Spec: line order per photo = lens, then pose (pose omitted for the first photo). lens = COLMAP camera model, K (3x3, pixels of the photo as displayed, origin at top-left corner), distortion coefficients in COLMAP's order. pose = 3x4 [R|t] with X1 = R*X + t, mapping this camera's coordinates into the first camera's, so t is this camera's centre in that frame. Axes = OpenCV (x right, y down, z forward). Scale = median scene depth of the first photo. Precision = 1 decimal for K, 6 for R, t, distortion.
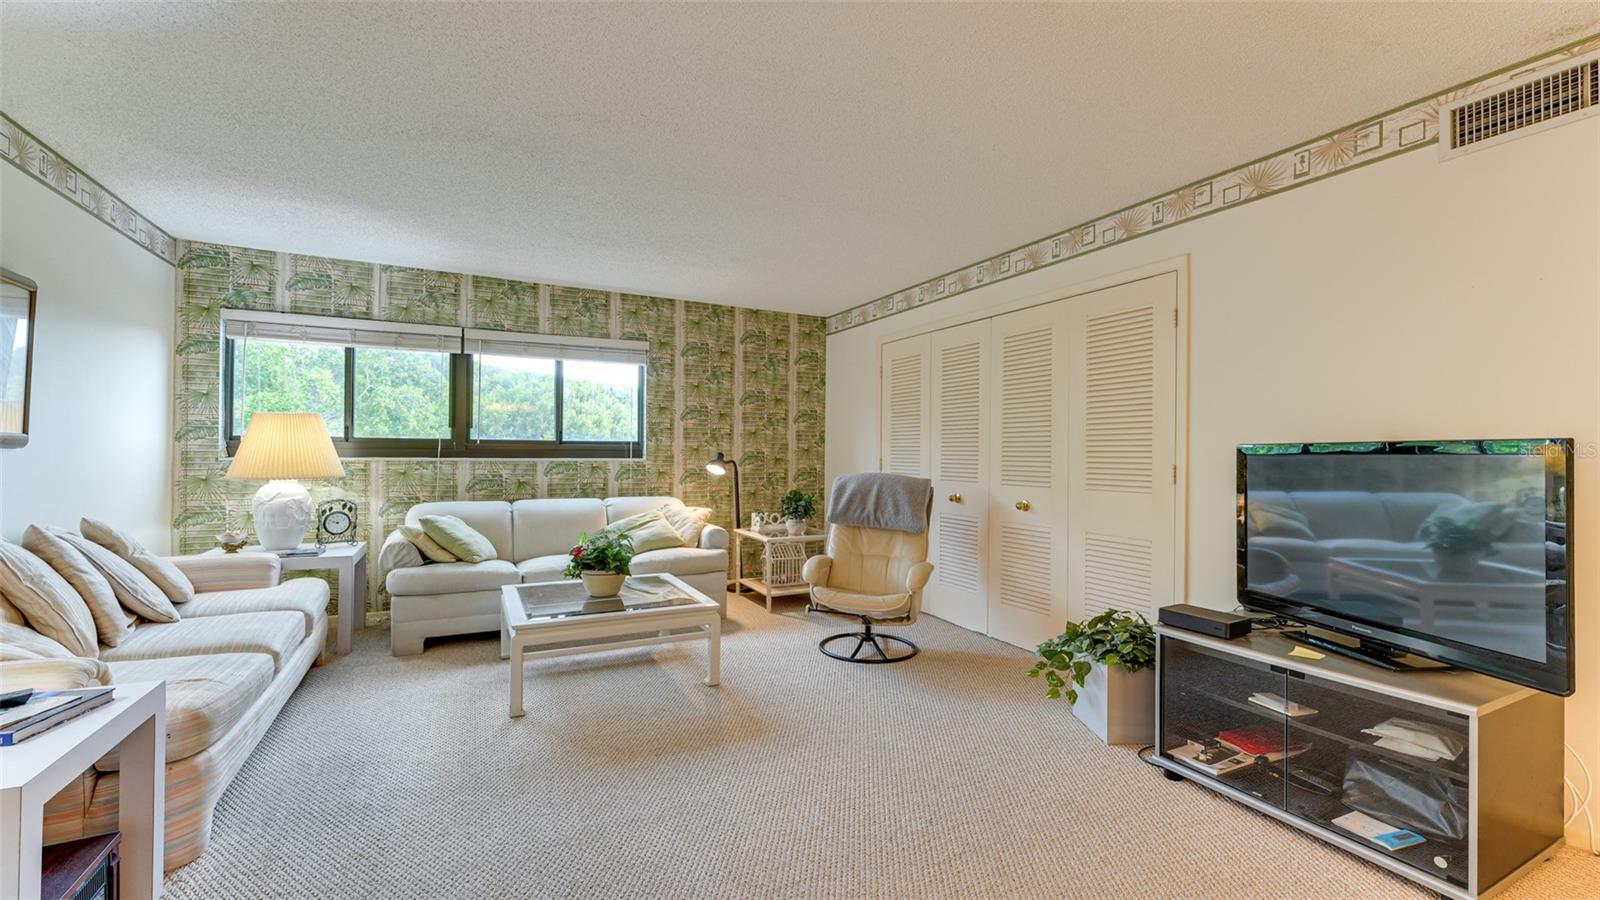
lens RADIAL K [[651.6, 0, 789.7], [0, 651.6, 451.3], [0, 0, 1]] dist [0.001852, 0.000081]
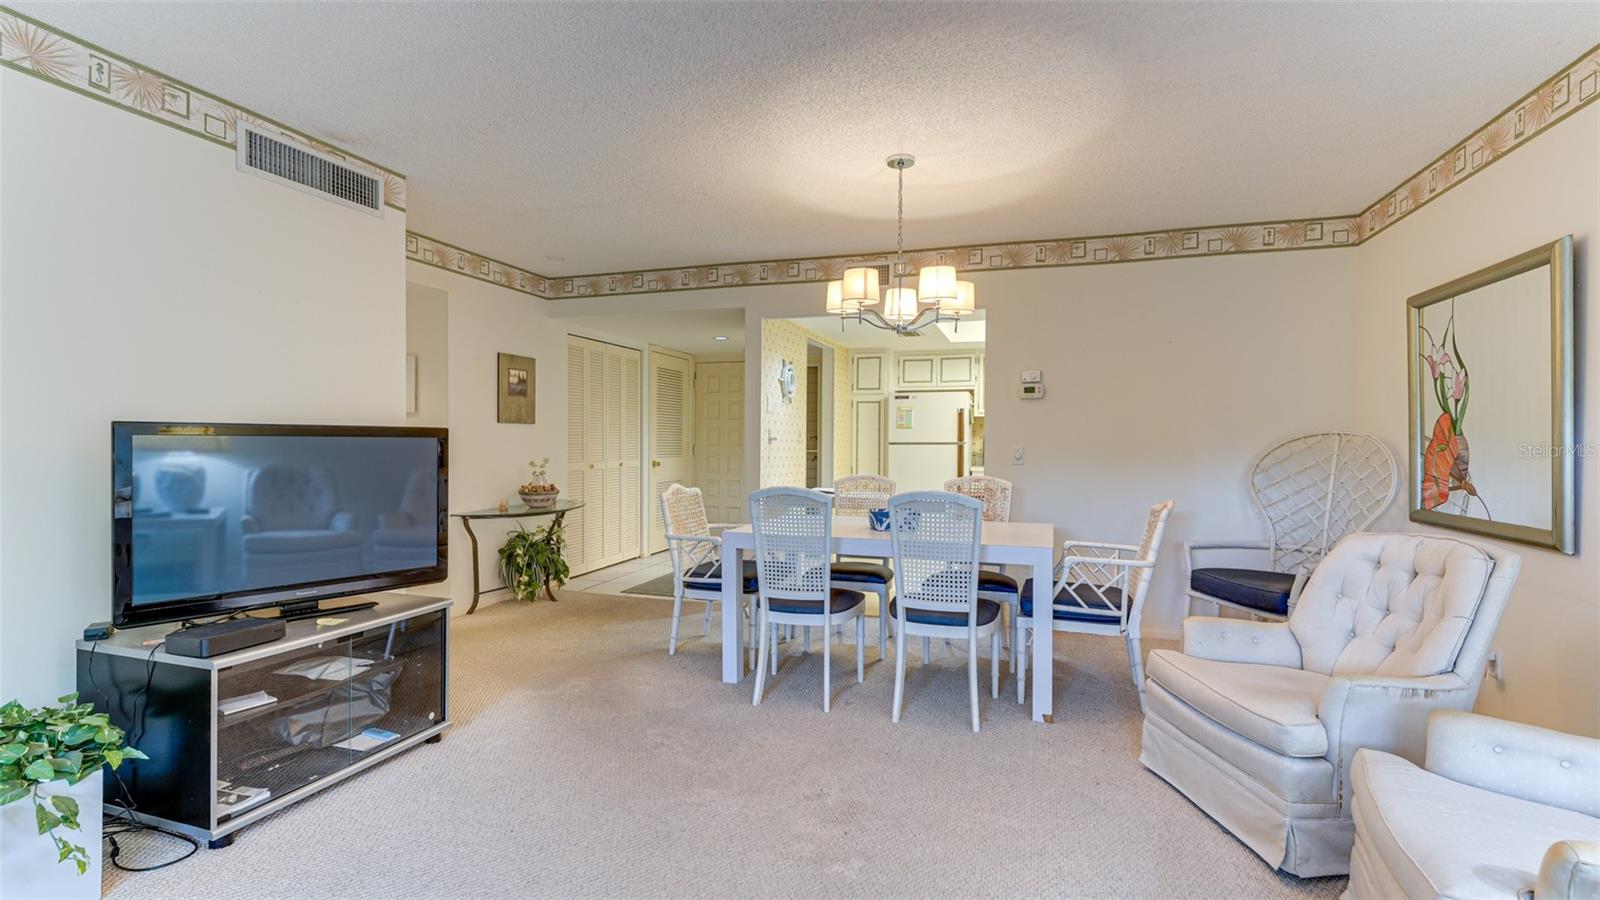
lens RADIAL K [[723.7, 0, 791.3], [0, 723.7, 448.9], [0, 0, 1]] dist [-0.001867, -0.000263]
pose [[-0.704937, -0.019913, 0.708990, -0.264870], [-0.017020, 0.999793, 0.011158, -0.000352], [-0.709066, -0.004201, -0.705130, 0.587991]]
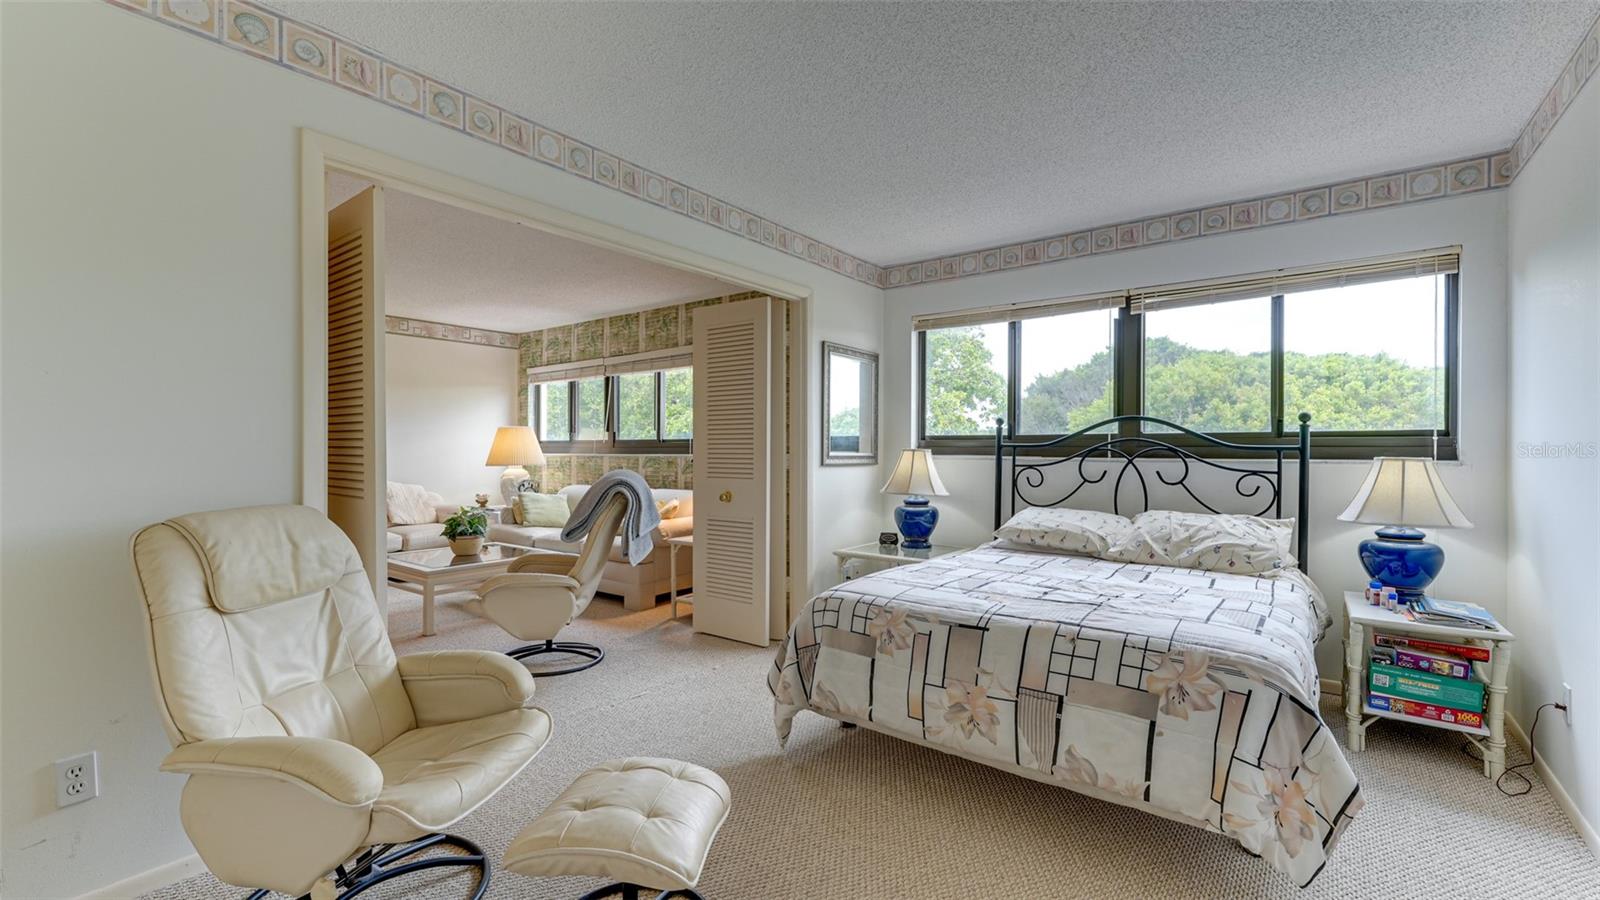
lens RADIAL K [[723.7, 0, 809.2], [0, 723.7, 453.6], [0, 0, 1]] dist [-0.001867, -0.000263]
pose [[0.429445, -0.006262, -0.903071, 1.056441], [0.008551, 0.999959, -0.002868, 0.017008], [0.903053, -0.006490, 0.429481, 0.757189]]
